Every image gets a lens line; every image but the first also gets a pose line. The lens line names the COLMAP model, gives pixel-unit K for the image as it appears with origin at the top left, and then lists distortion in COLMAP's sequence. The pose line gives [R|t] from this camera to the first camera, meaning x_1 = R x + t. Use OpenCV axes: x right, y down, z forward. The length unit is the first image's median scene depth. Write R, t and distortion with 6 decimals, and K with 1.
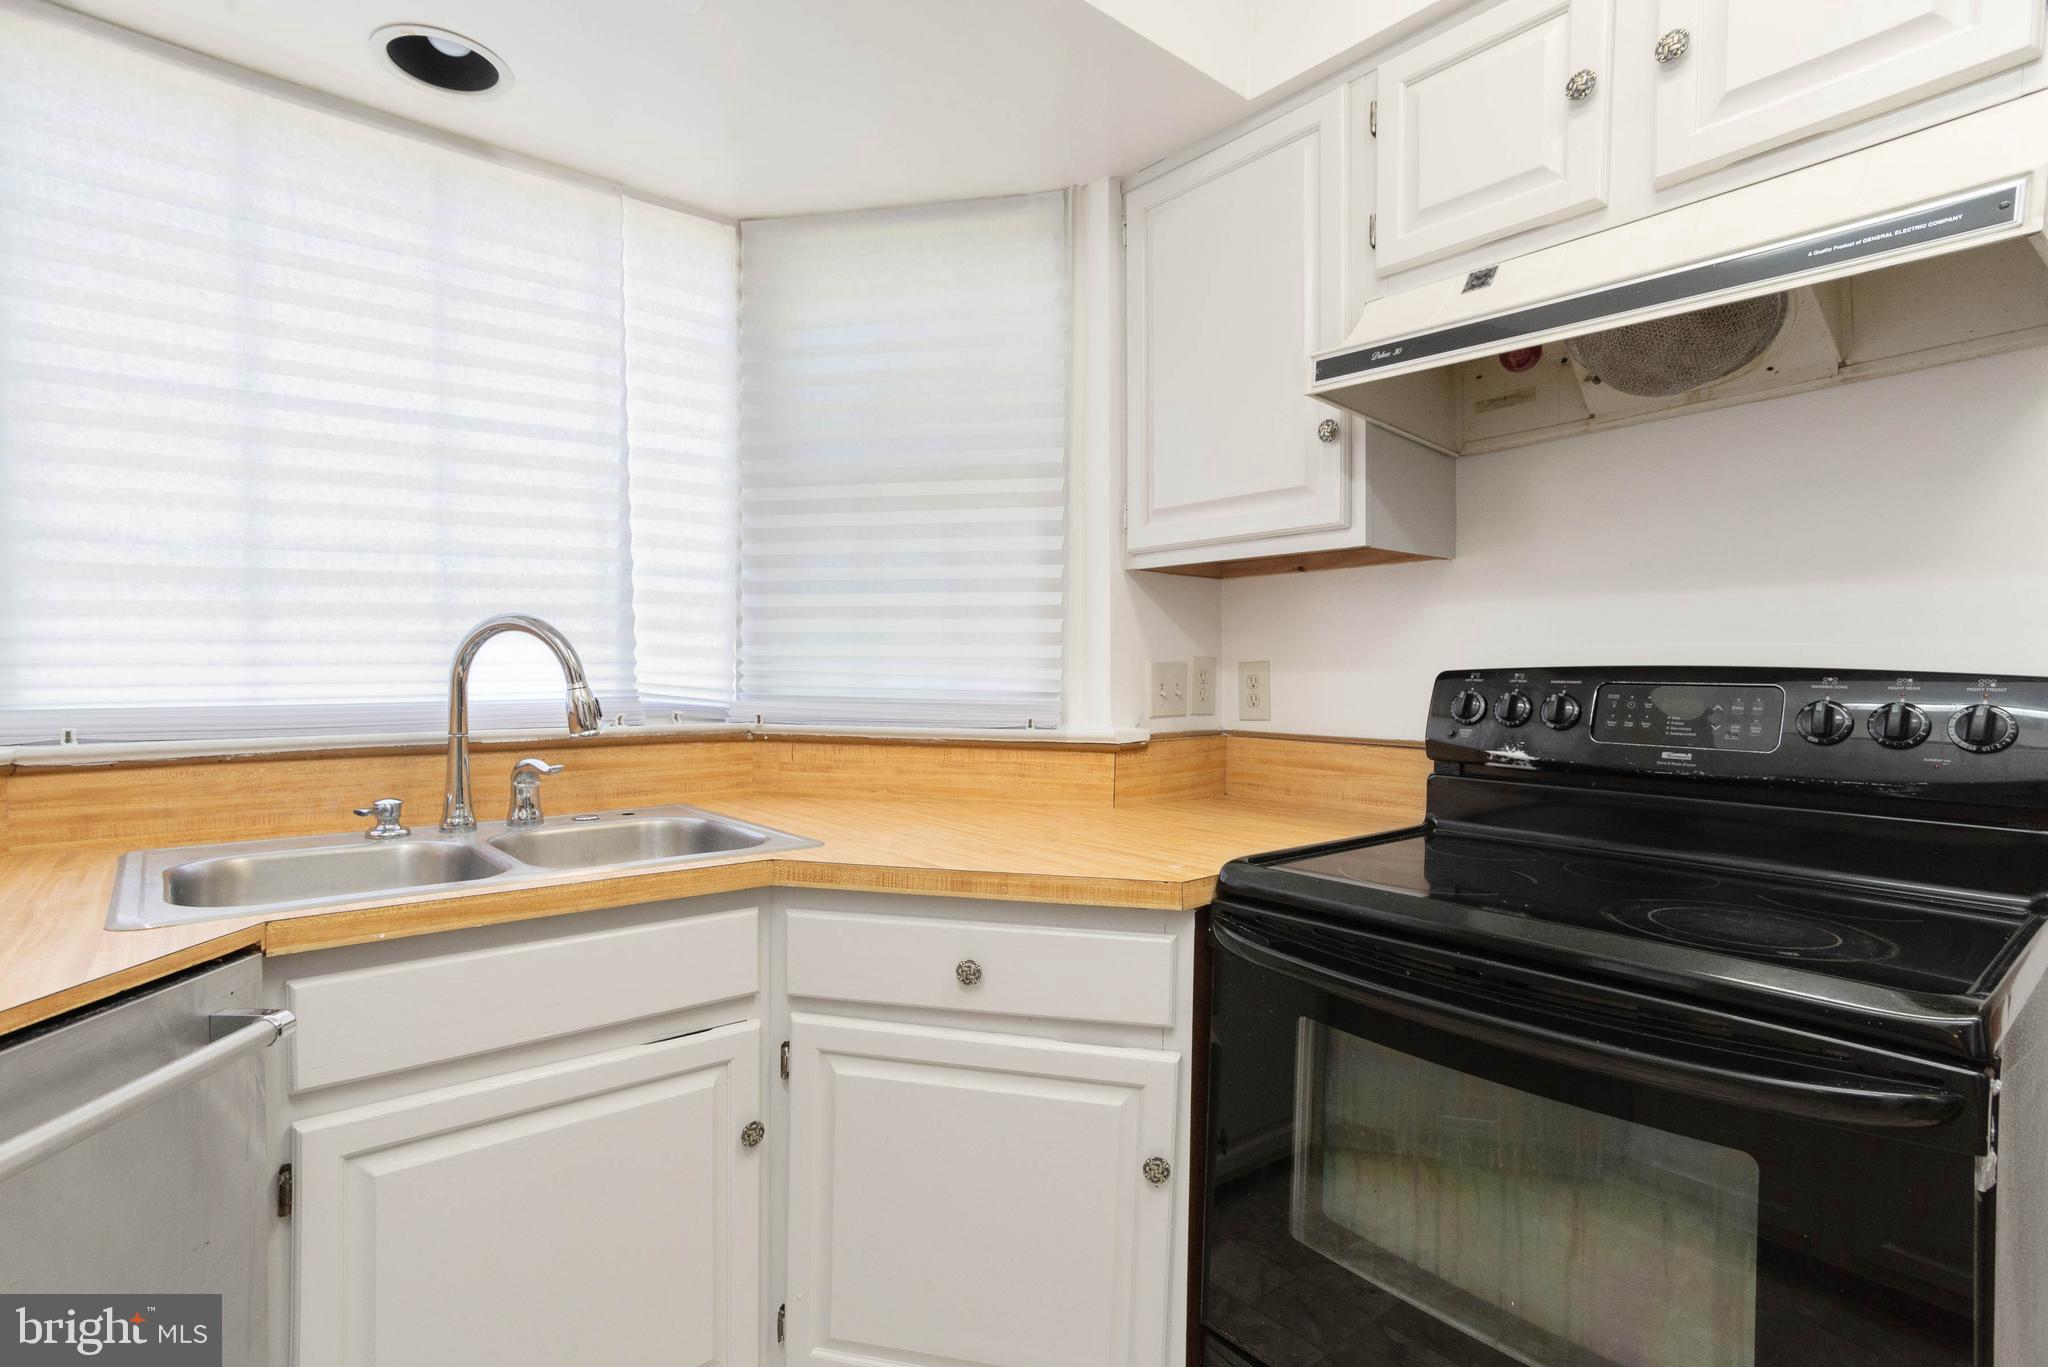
lens RADIAL K [[994.7, 0, 1013.5], [0, 994.7, 707.7], [0, 0, 1]] dist [-0.051293, 0.037658]
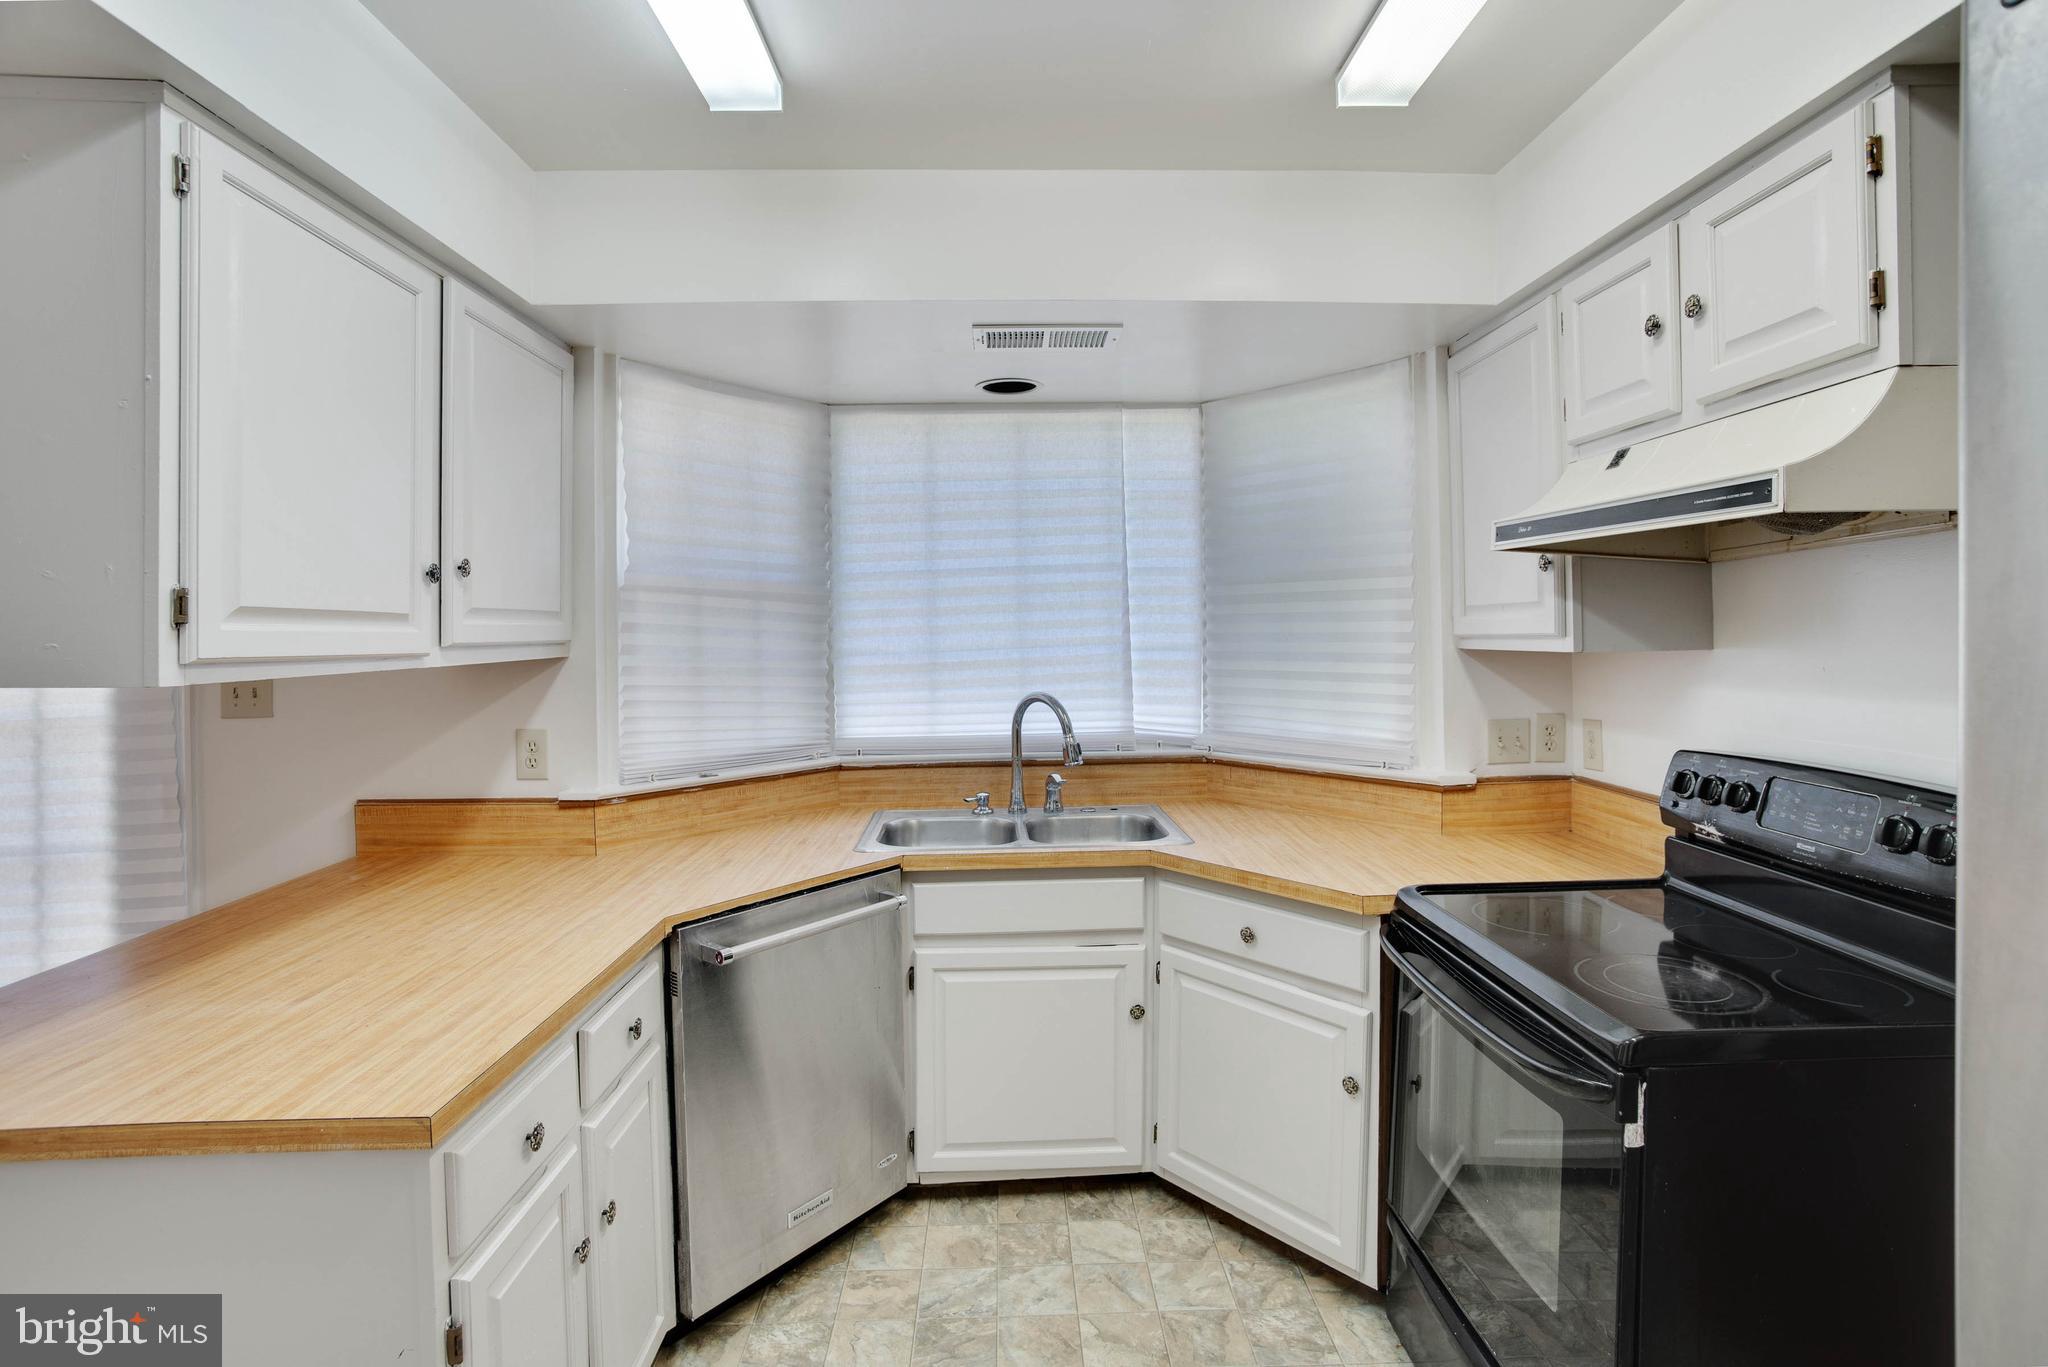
lens RADIAL K [[1003.2, 0, 1053.3], [0, 1003.2, 646.5], [0, 0, 1]] dist [-0.053733, 0.000229]
pose [[0.801614, -0.005918, -0.597812, 0.562495], [-0.007372, 0.999777, -0.019782, -0.137596], [0.597796, 0.020265, 0.801392, -0.406948]]
